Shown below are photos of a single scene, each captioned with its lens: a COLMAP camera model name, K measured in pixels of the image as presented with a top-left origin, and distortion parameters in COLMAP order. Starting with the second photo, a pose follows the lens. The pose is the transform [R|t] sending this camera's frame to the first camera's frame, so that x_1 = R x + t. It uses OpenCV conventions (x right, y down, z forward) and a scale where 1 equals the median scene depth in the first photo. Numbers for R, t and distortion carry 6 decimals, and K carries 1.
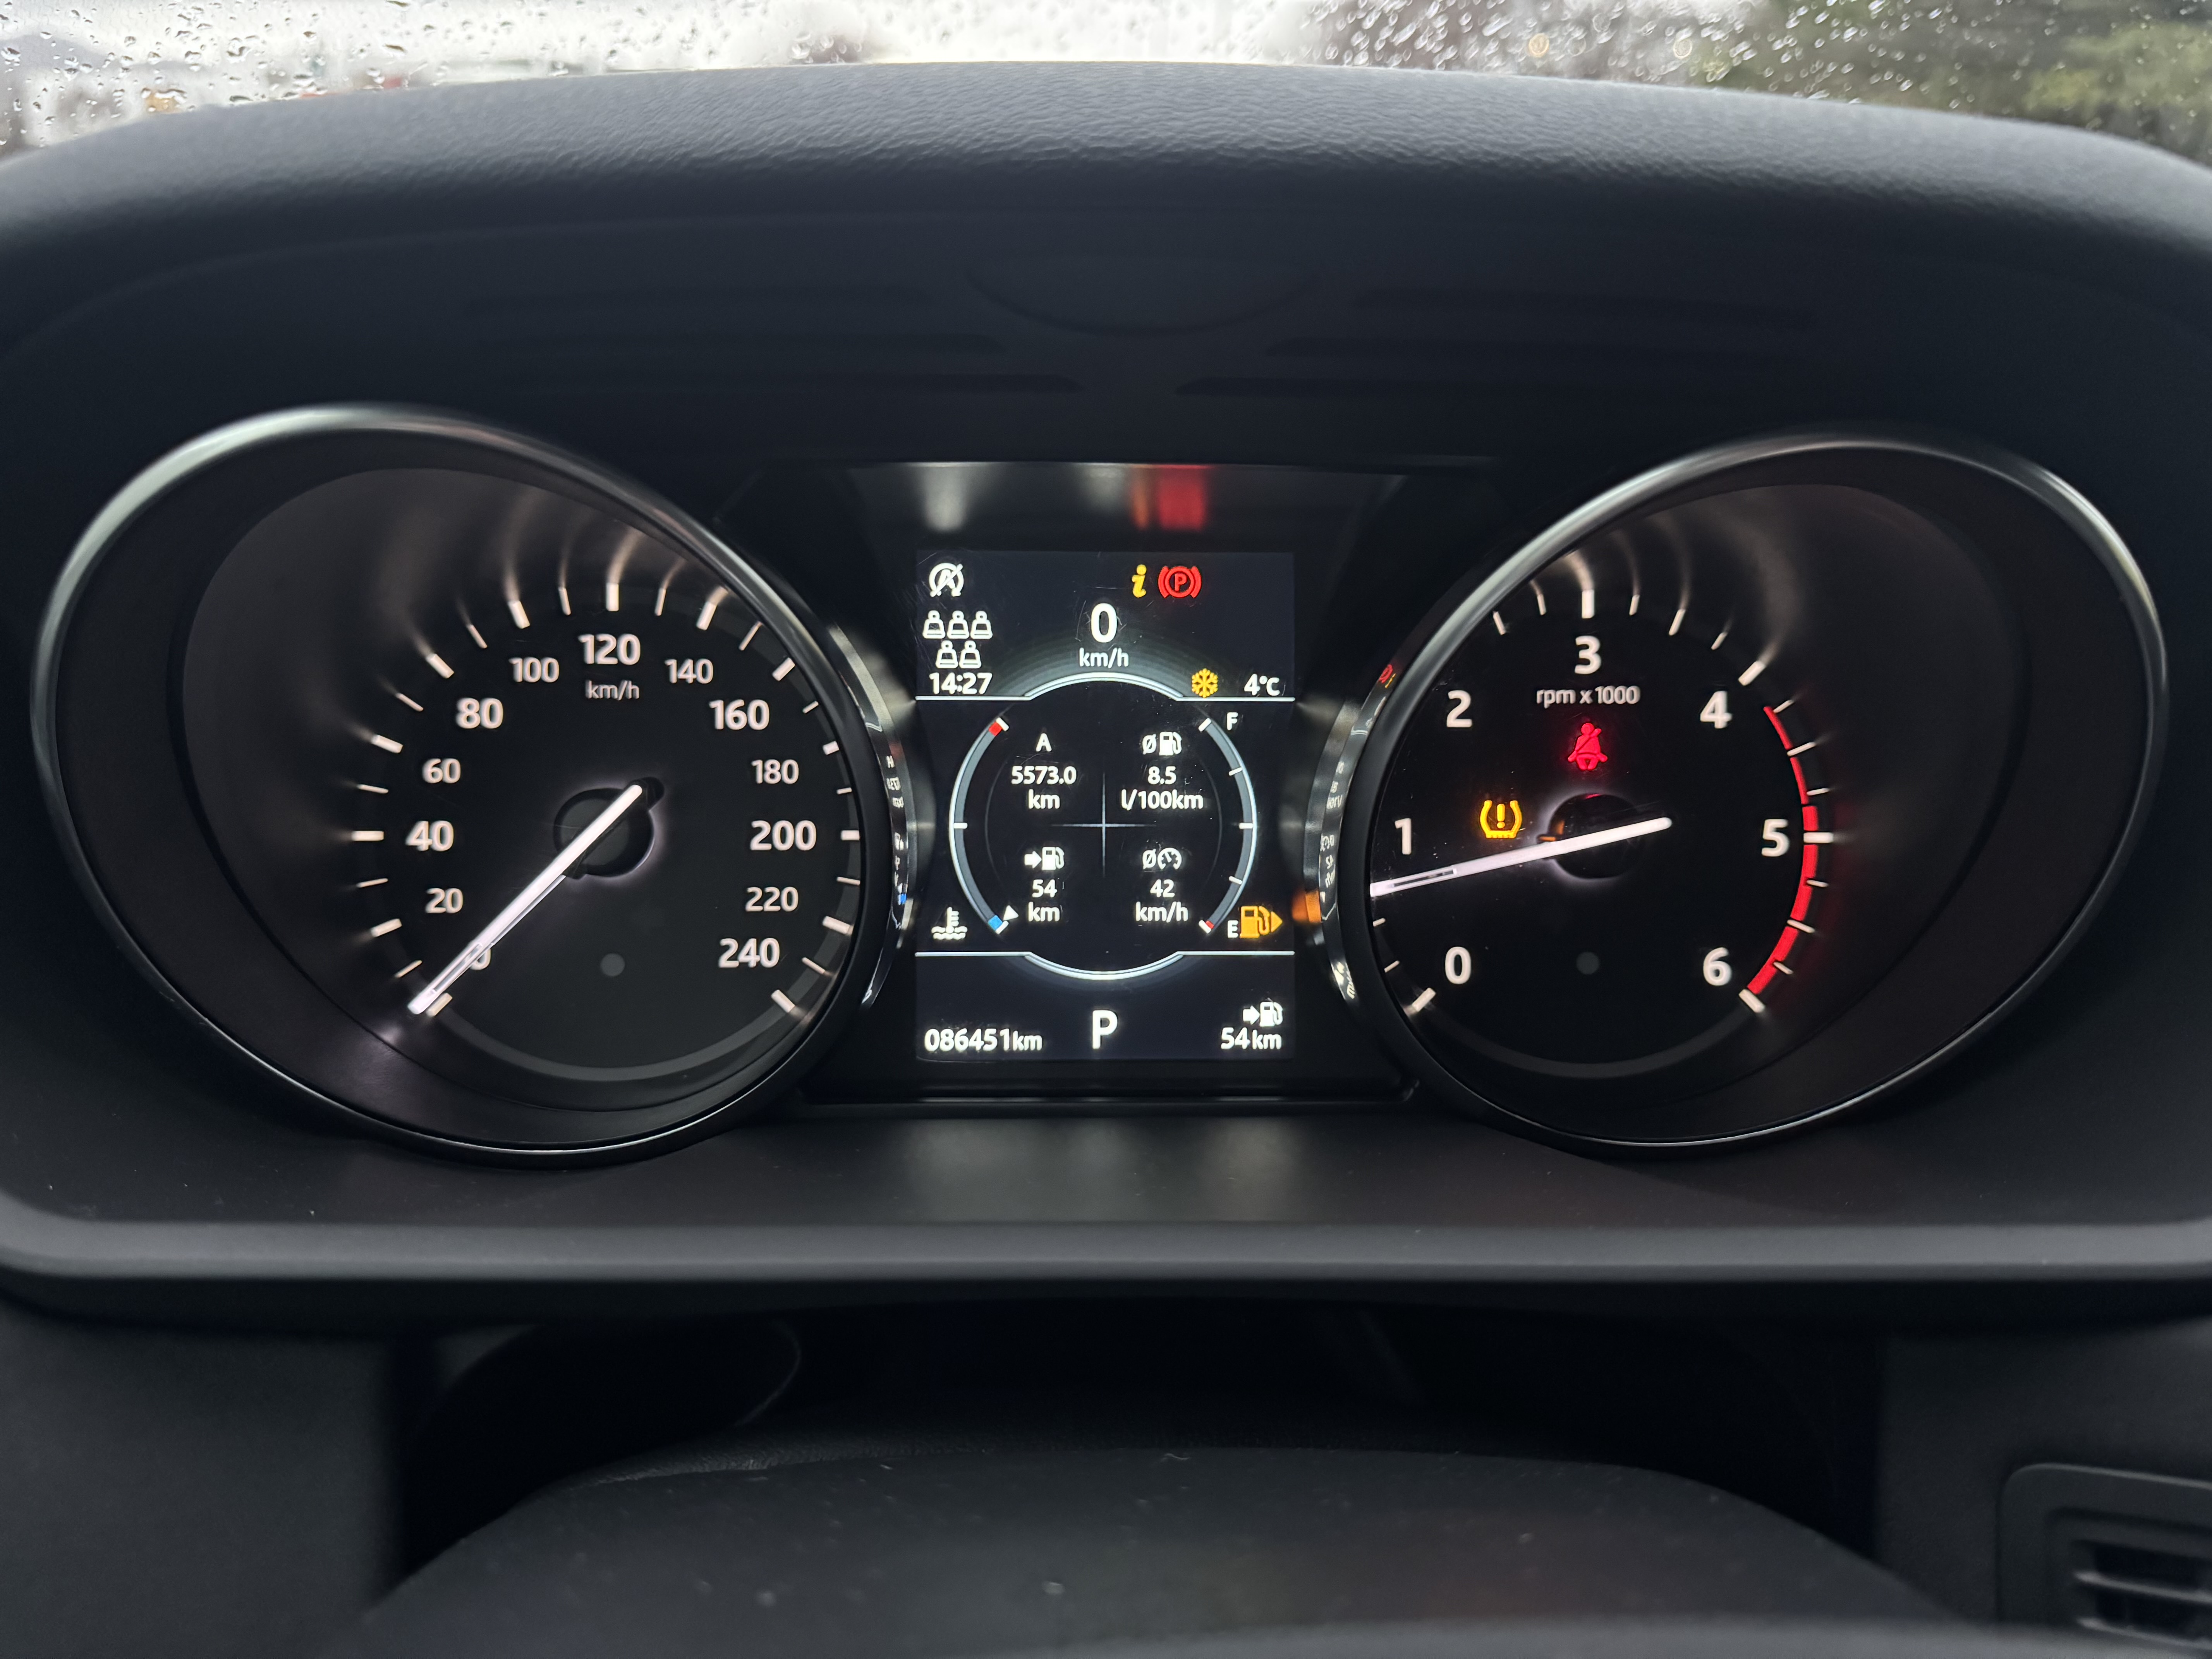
lens RADIAL K [[1561.2, 0, 1117.8], [0, 1561.2, 831.0], [0, 0, 1]] dist [0.042403, -0.056387]
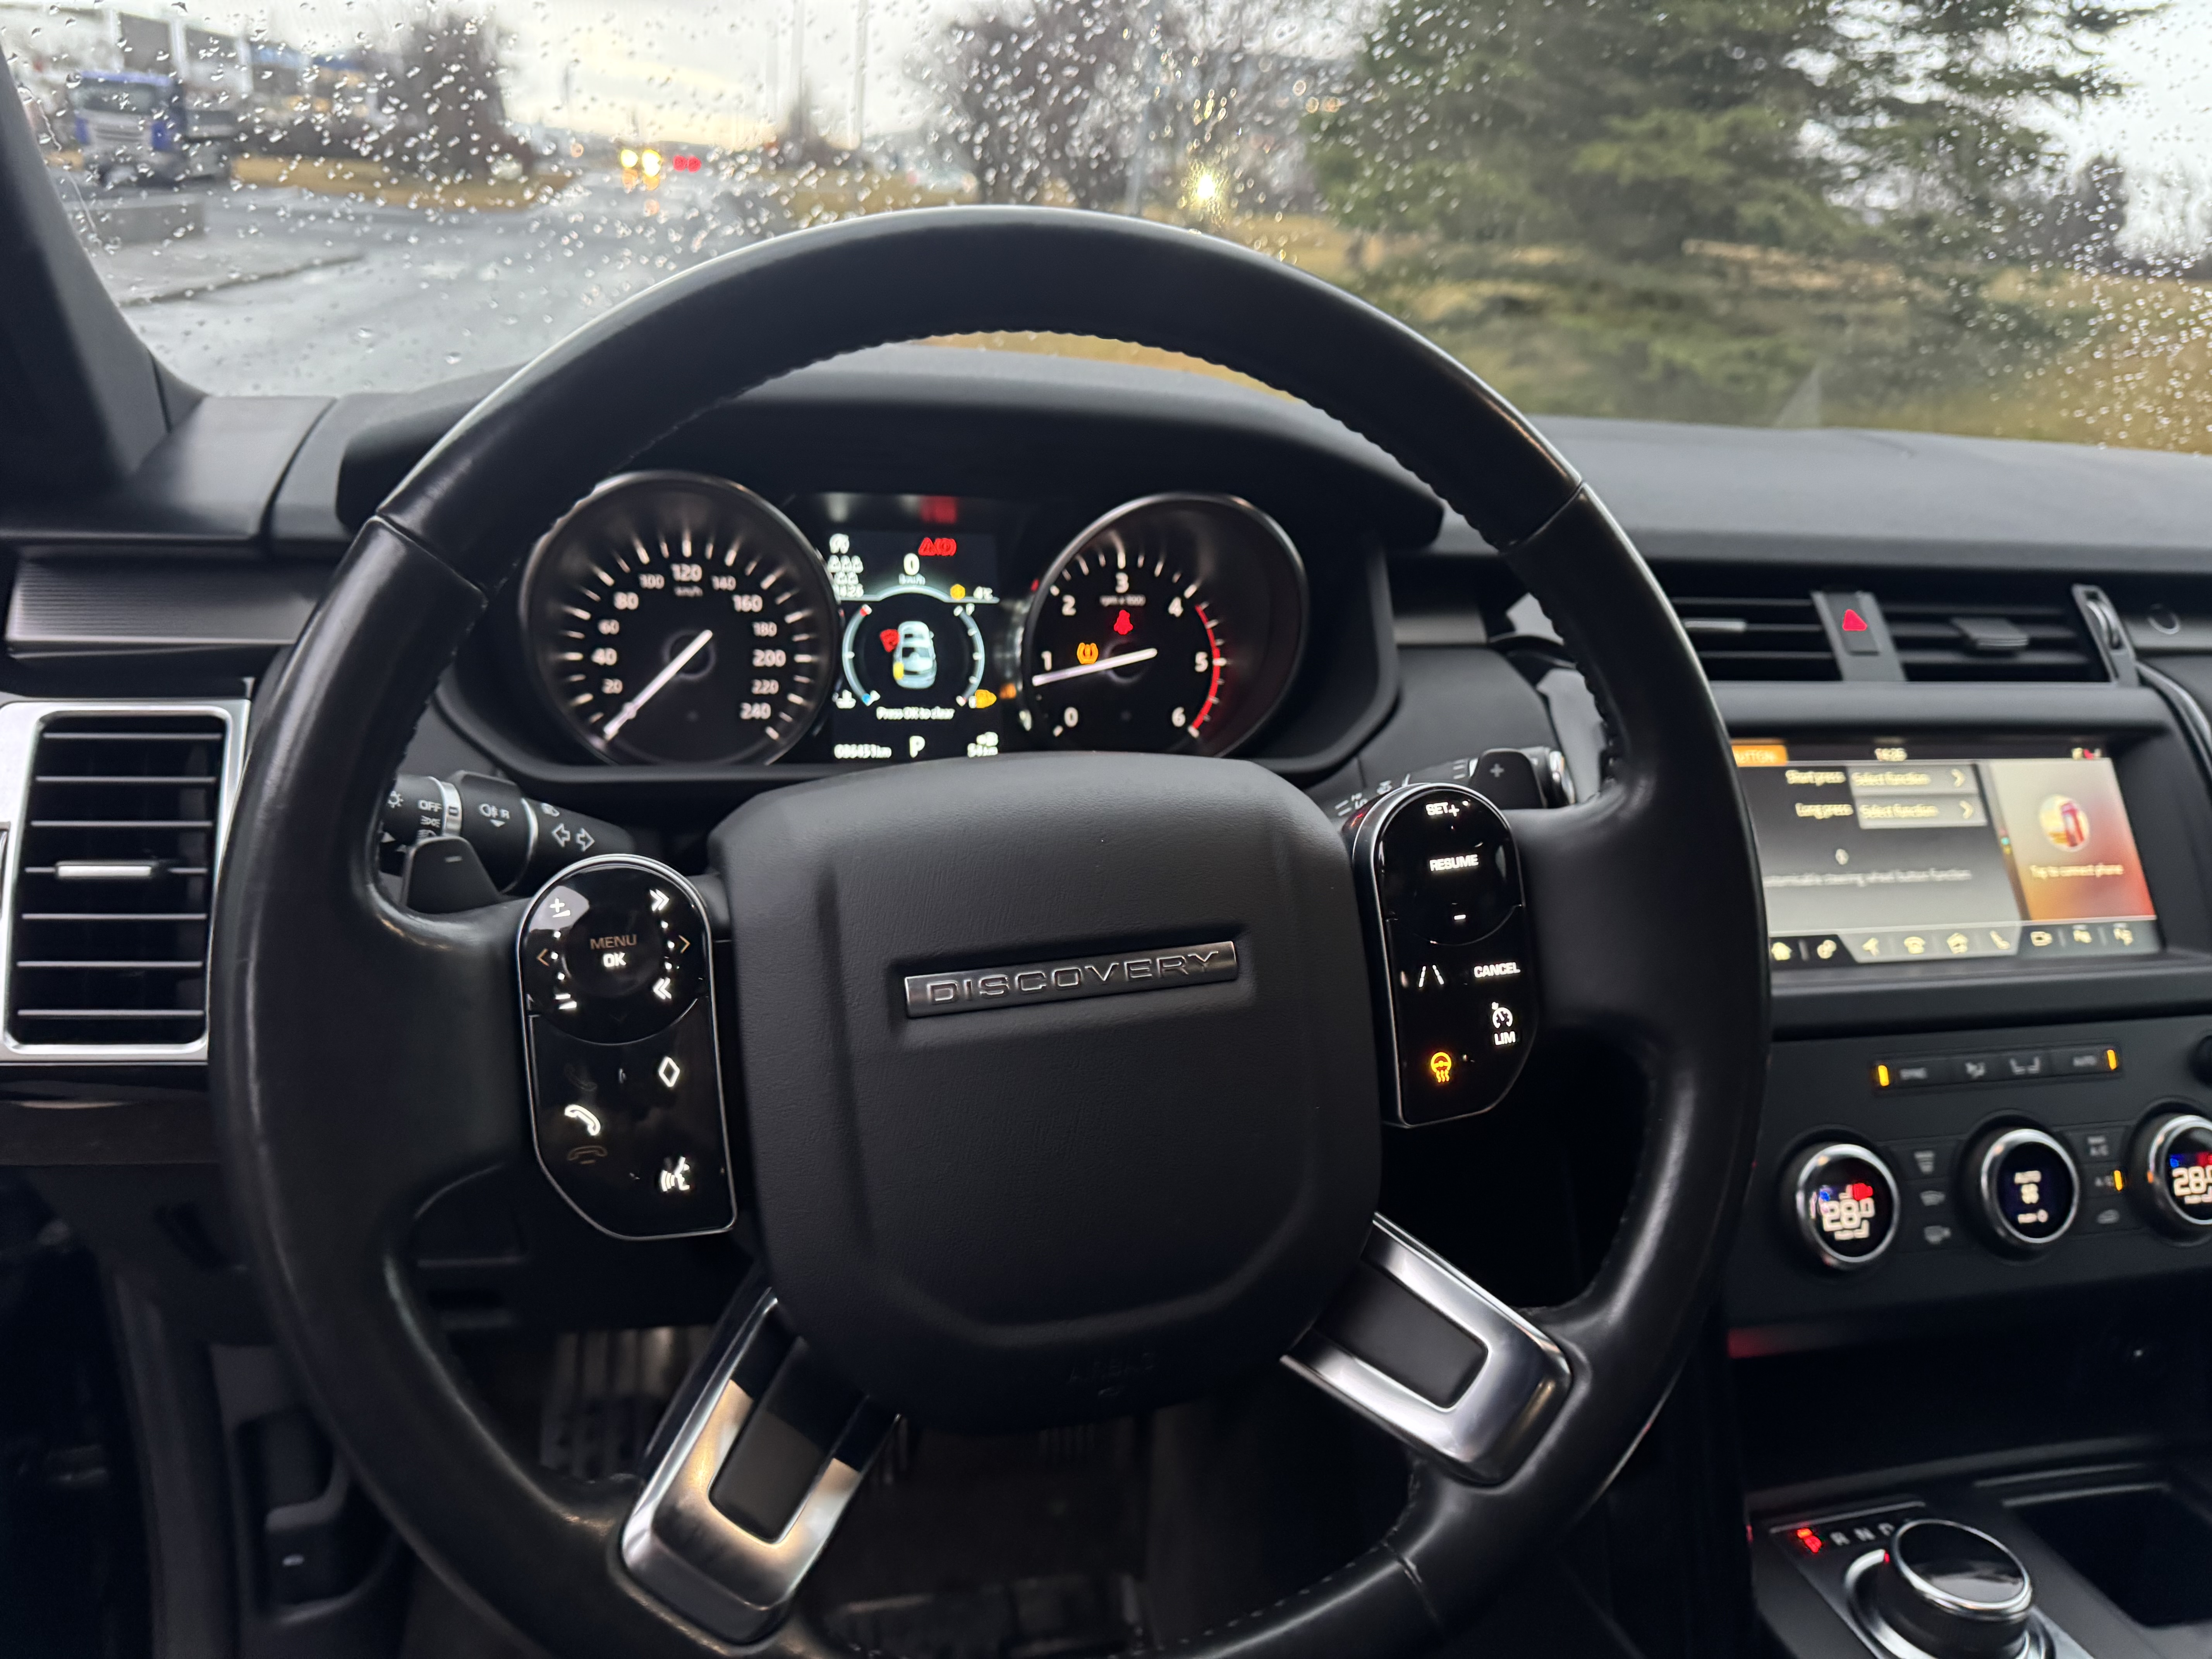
lens RADIAL K [[1561.2, 0, 1089.1], [0, 1561.2, 882.3], [0, 0, 1]] dist [0.042403, -0.056387]
pose [[0.978316, -0.025626, 0.205526, -0.234501], [0.028280, 0.999550, -0.009984, 0.354112], [-0.205178, 0.015580, 0.978601, -1.250005]]
